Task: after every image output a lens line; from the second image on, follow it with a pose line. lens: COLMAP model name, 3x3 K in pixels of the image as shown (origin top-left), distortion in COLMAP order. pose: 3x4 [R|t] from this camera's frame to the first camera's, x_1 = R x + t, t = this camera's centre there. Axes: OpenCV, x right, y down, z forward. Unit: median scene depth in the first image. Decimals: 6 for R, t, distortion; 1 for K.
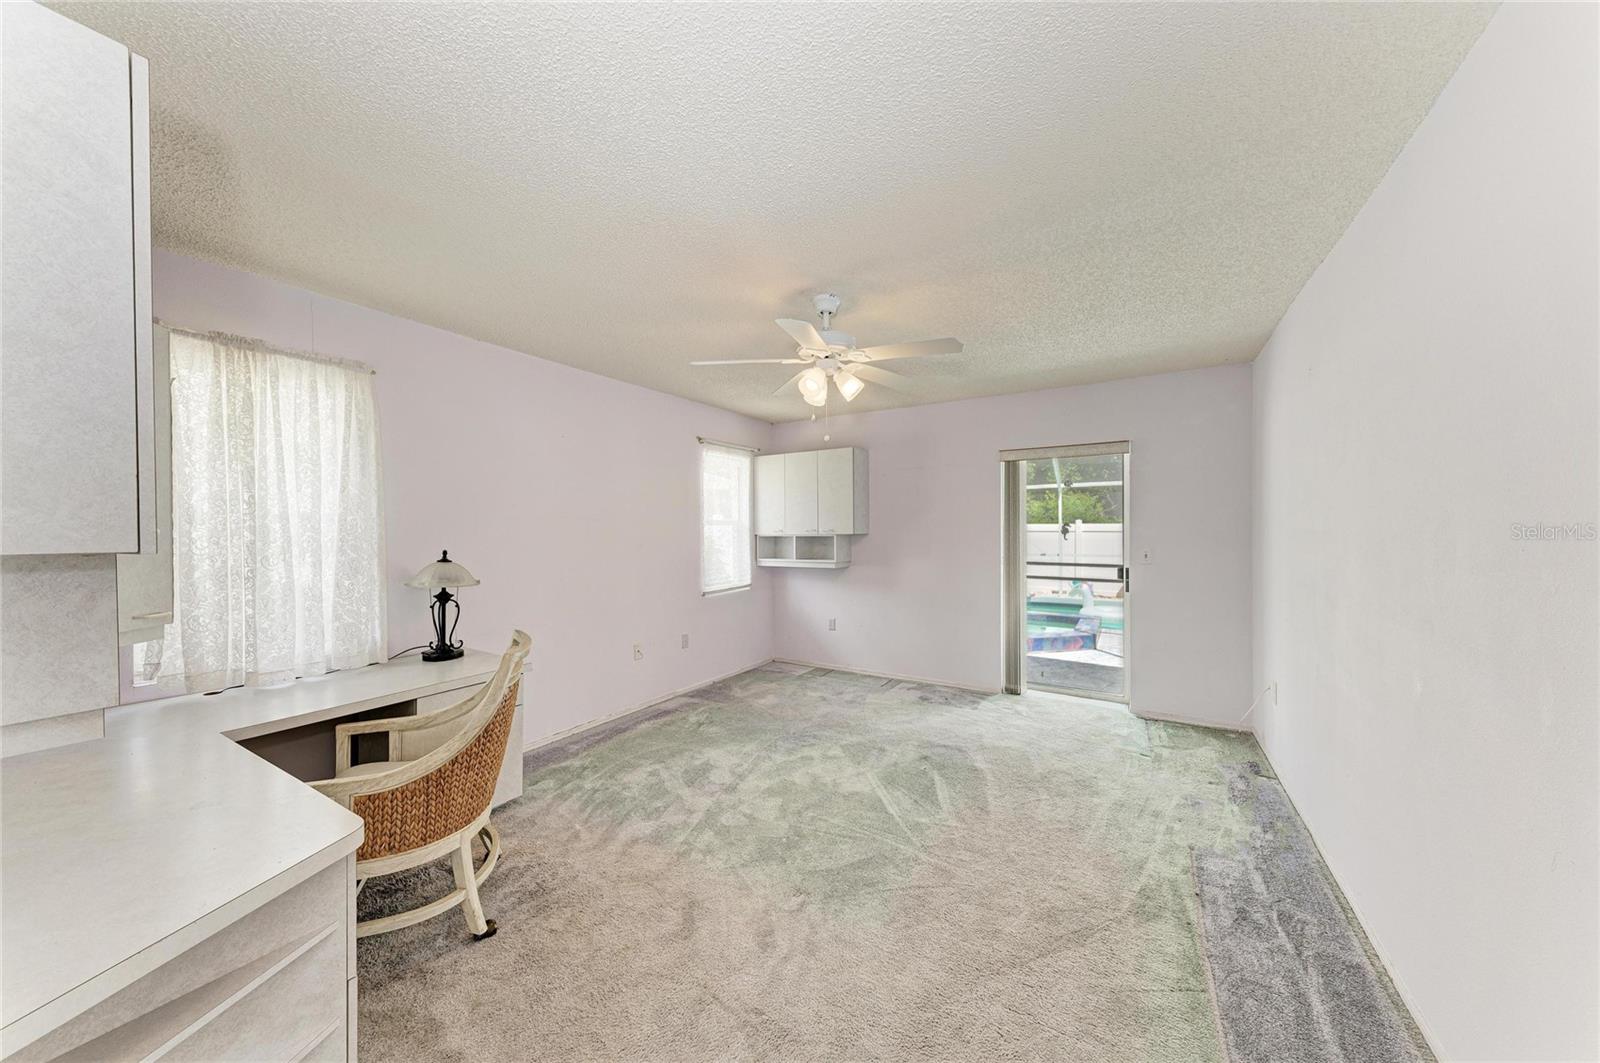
lens RADIAL K [[550.0, 0, 798.3], [0, 550.0, 533.2], [0, 0, 1]] dist [0.000339, 0.000009]
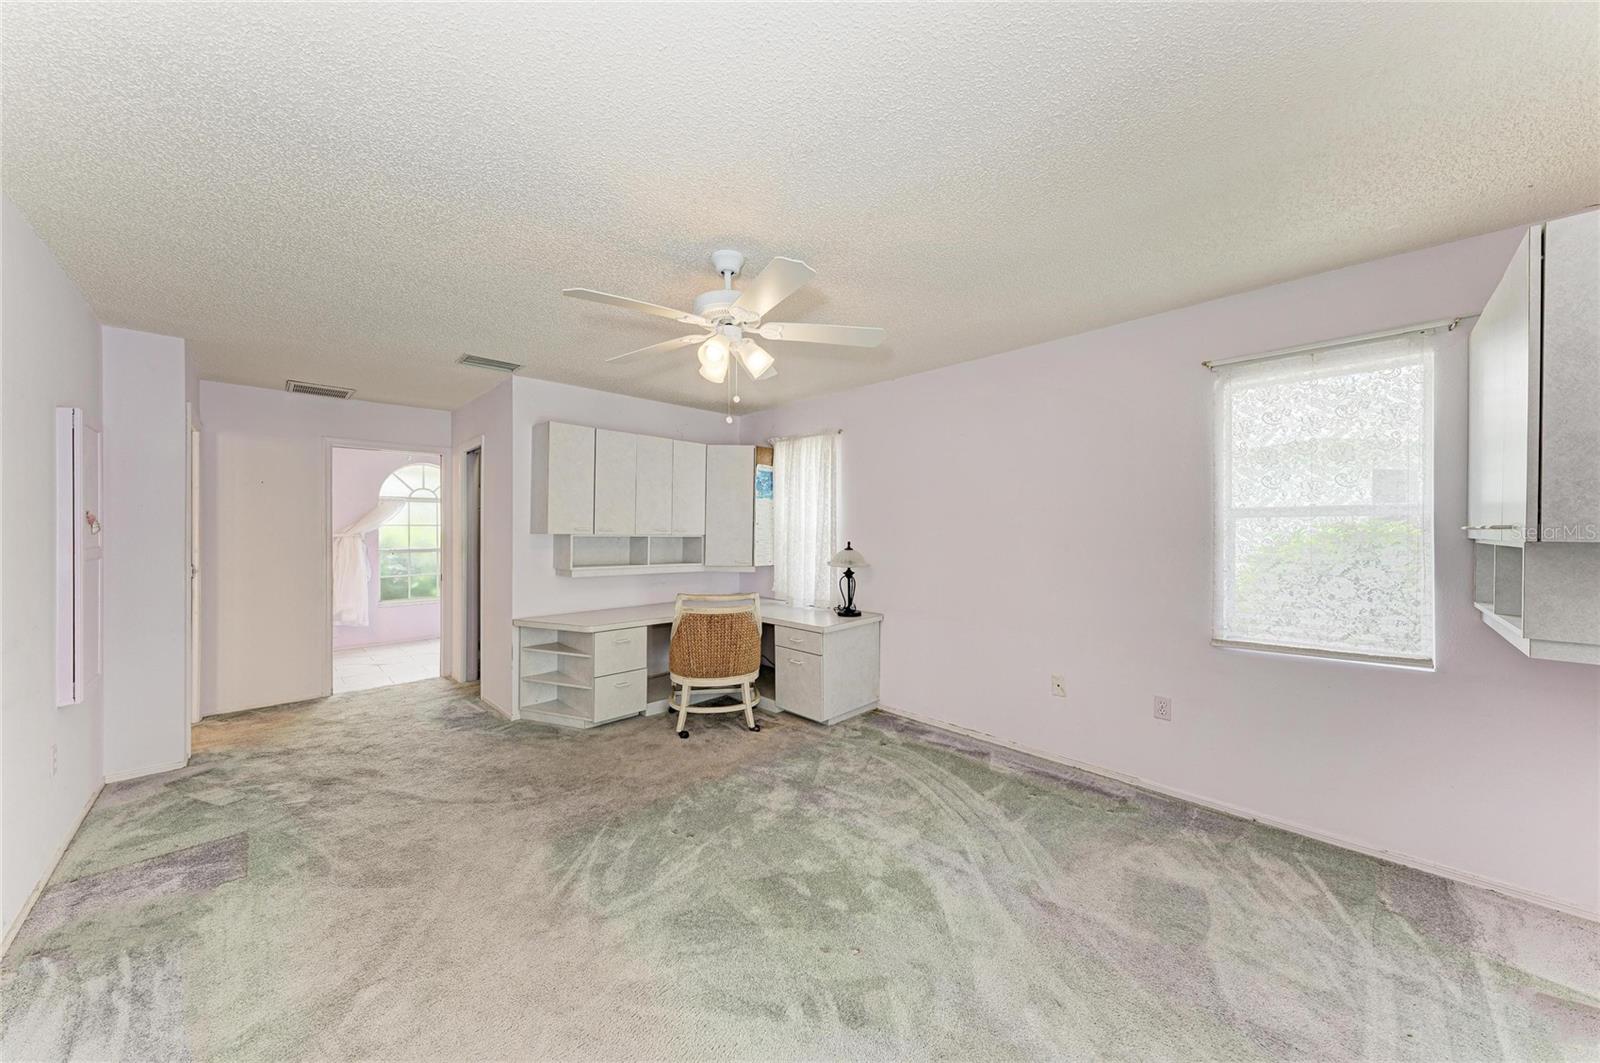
lens RADIAL K [[550.0, 0, 797.6], [0, 550.0, 532.9], [0, 0, 1]] dist [0.000339, 0.000009]
pose [[-0.250752, 0.005289, -0.968037, 0.602915], [-0.005038, 0.999964, 0.006768, -0.001034], [0.968038, 0.006574, -0.250717, 0.933173]]
